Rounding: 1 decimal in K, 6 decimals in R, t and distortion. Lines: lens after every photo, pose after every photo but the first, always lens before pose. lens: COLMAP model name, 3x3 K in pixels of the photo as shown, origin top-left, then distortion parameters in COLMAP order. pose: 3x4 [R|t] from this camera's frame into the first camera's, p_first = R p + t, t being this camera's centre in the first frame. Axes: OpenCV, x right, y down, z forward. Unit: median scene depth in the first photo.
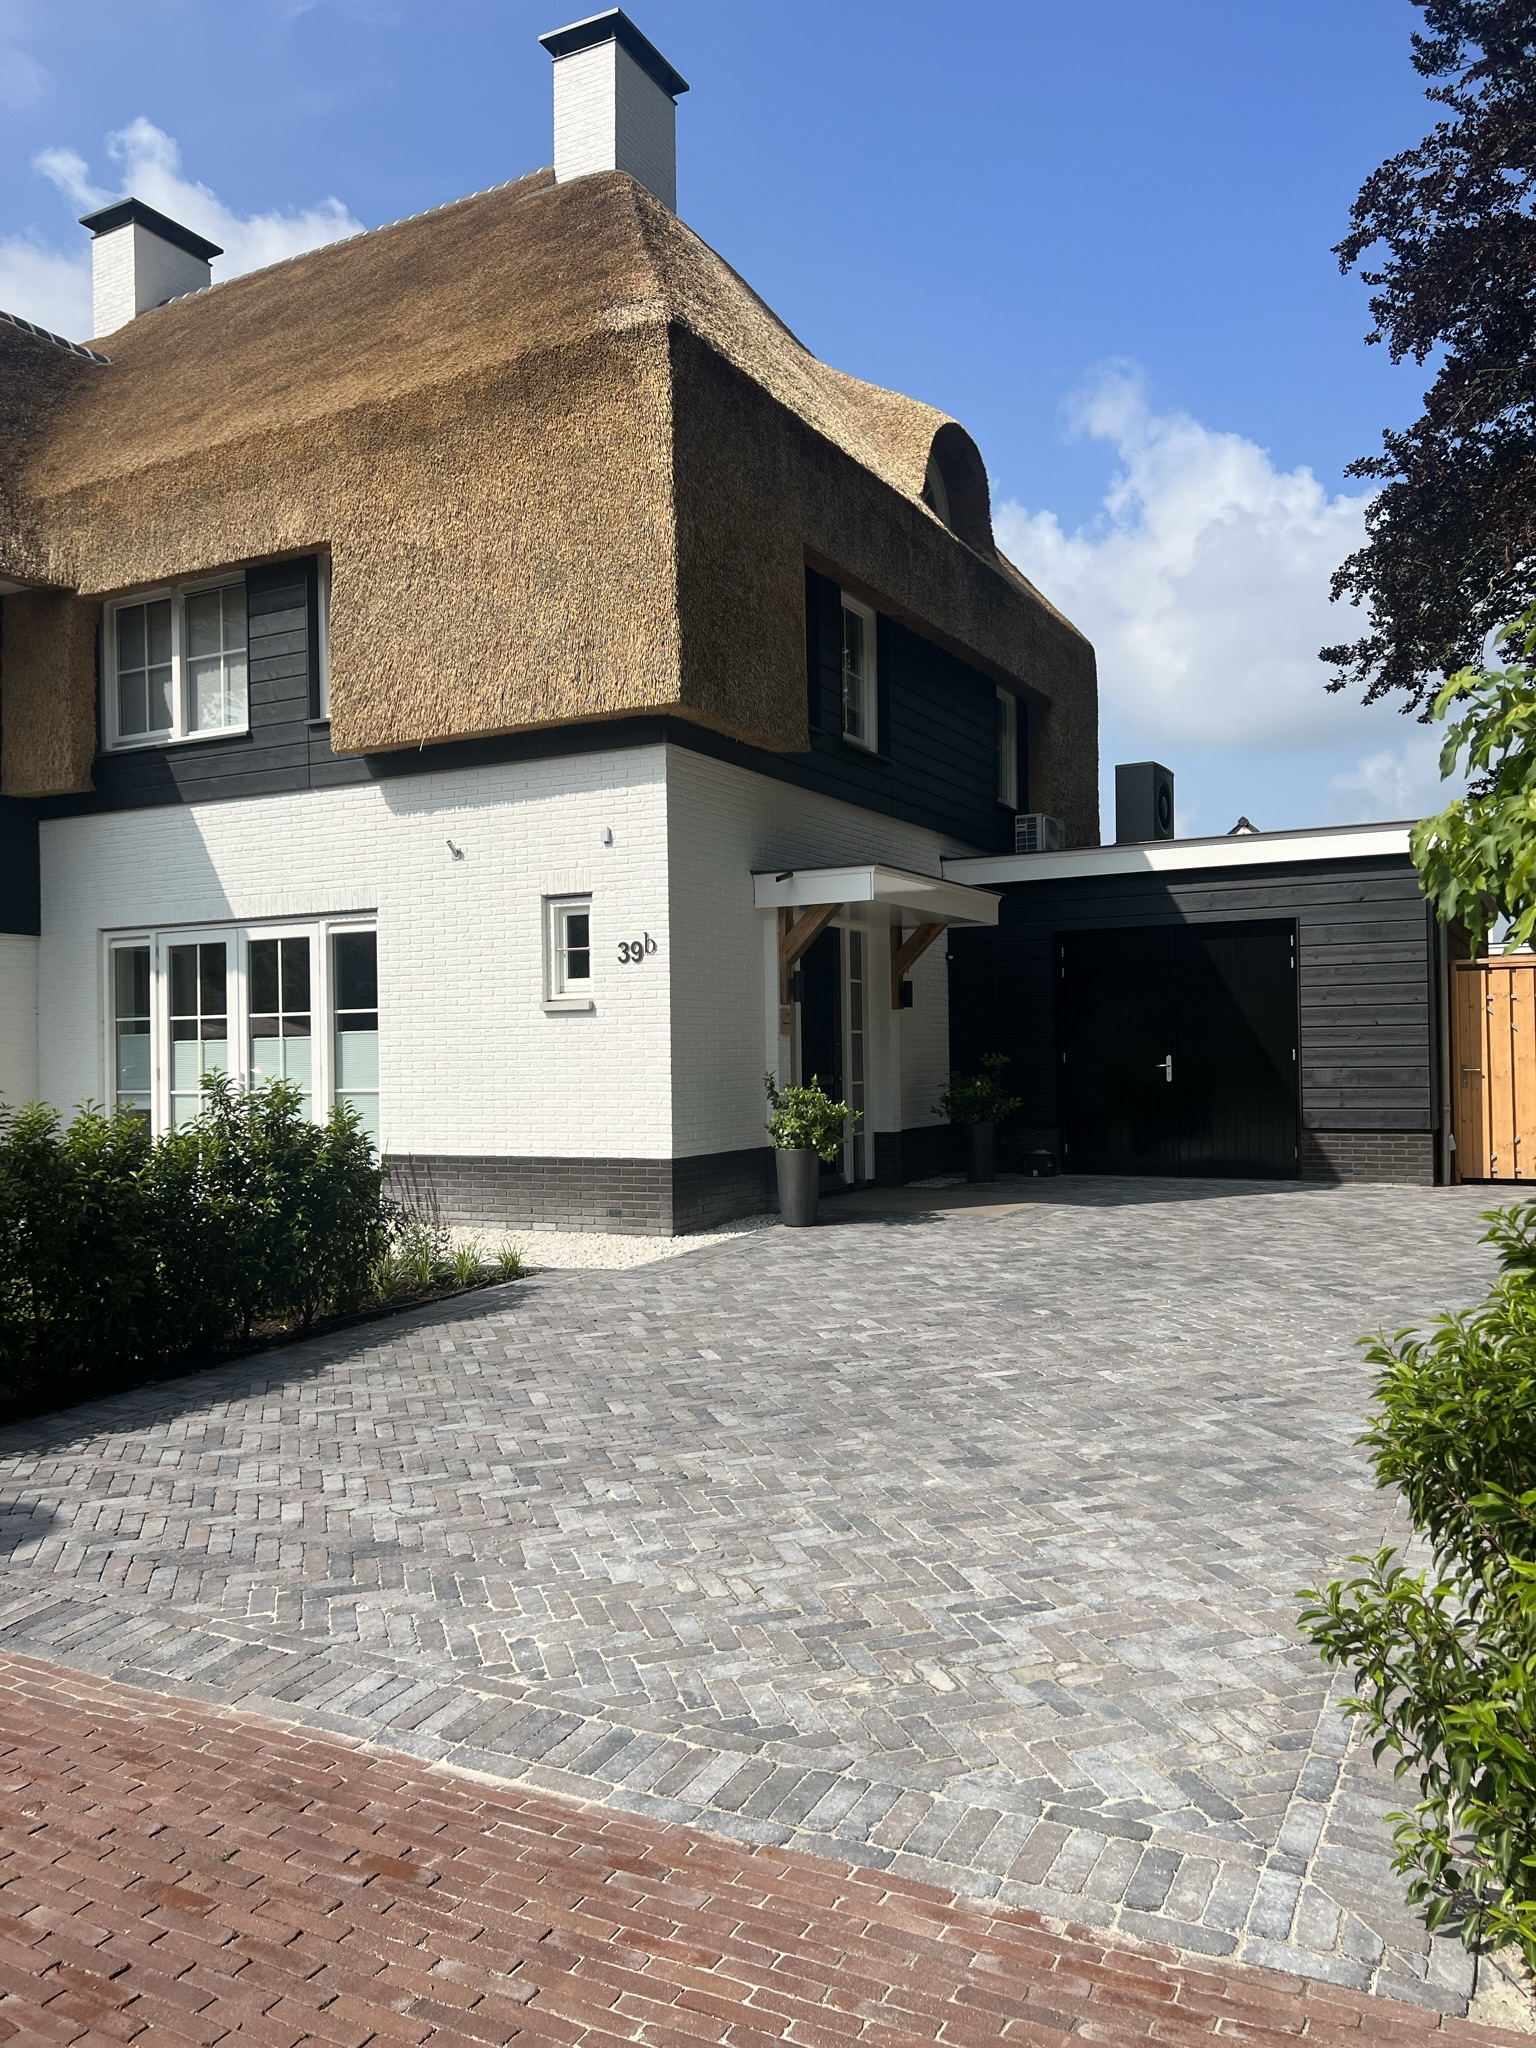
lens RADIAL K [[1553.7, 0, 768.0], [0, 1553.7, 1024.0], [0, 0, 1]] dist [0.040172, -0.035069]
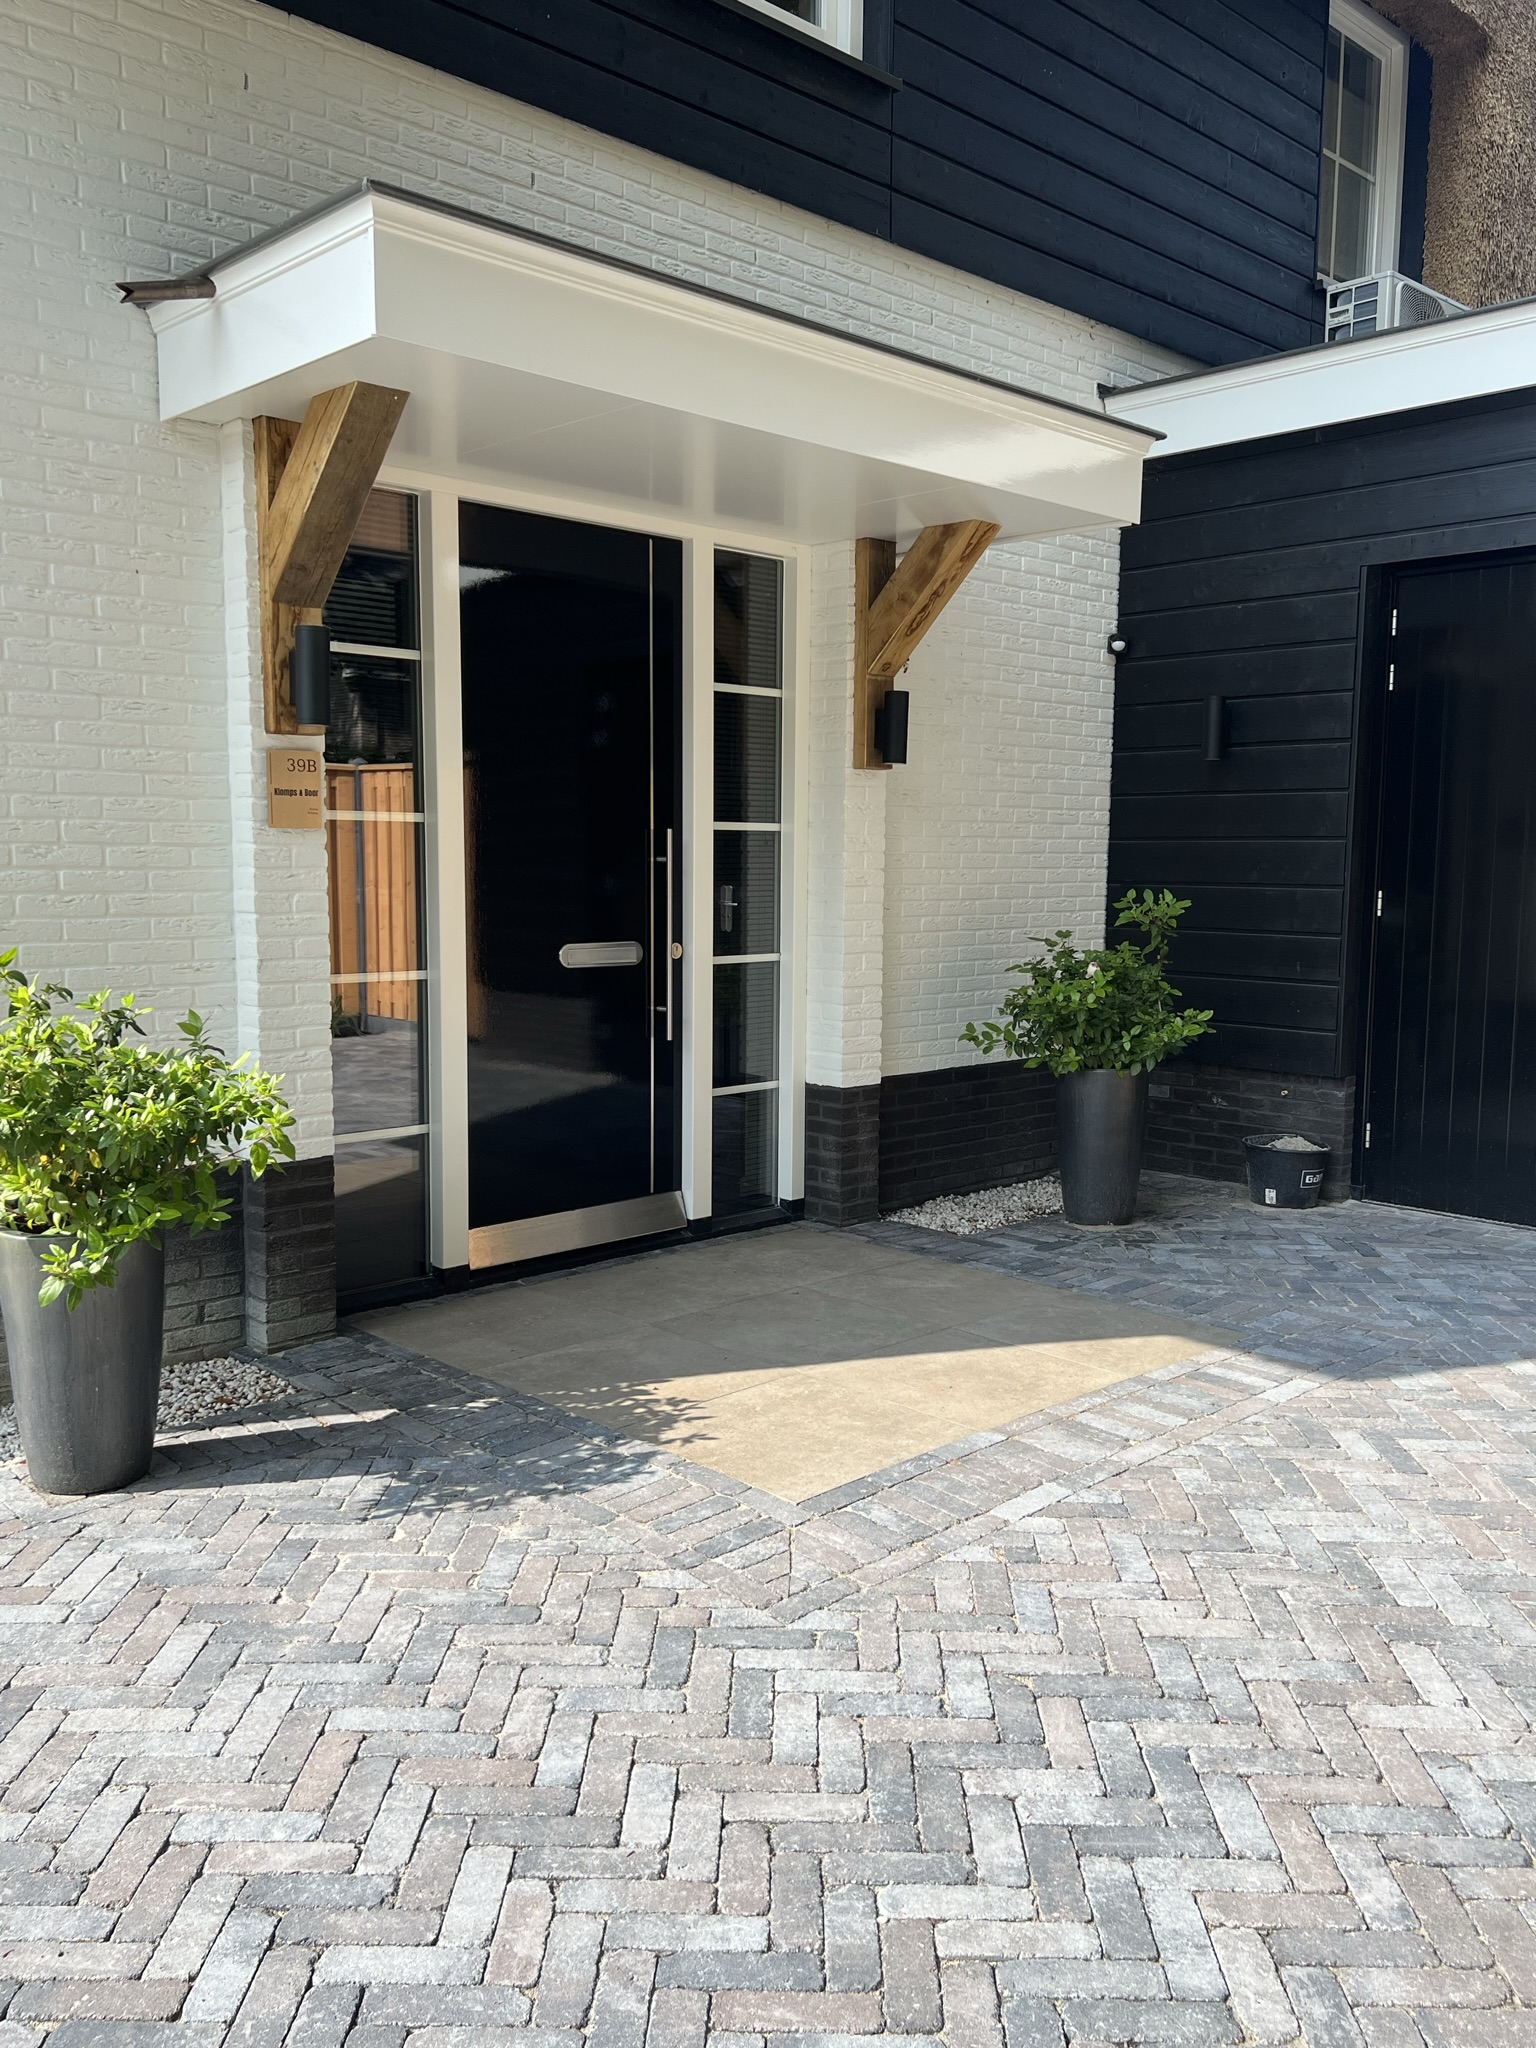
lens RADIAL K [[1672.4, 0, 768.0], [0, 1672.4, 1024.0], [0, 0, 1]] dist [0.012081, 0.006381]
pose [[0.951533, 0.061174, -0.301401, 0.186526], [-0.021303, 0.990774, 0.133841, -0.001143], [0.306808, -0.120933, 0.944057, 0.600797]]
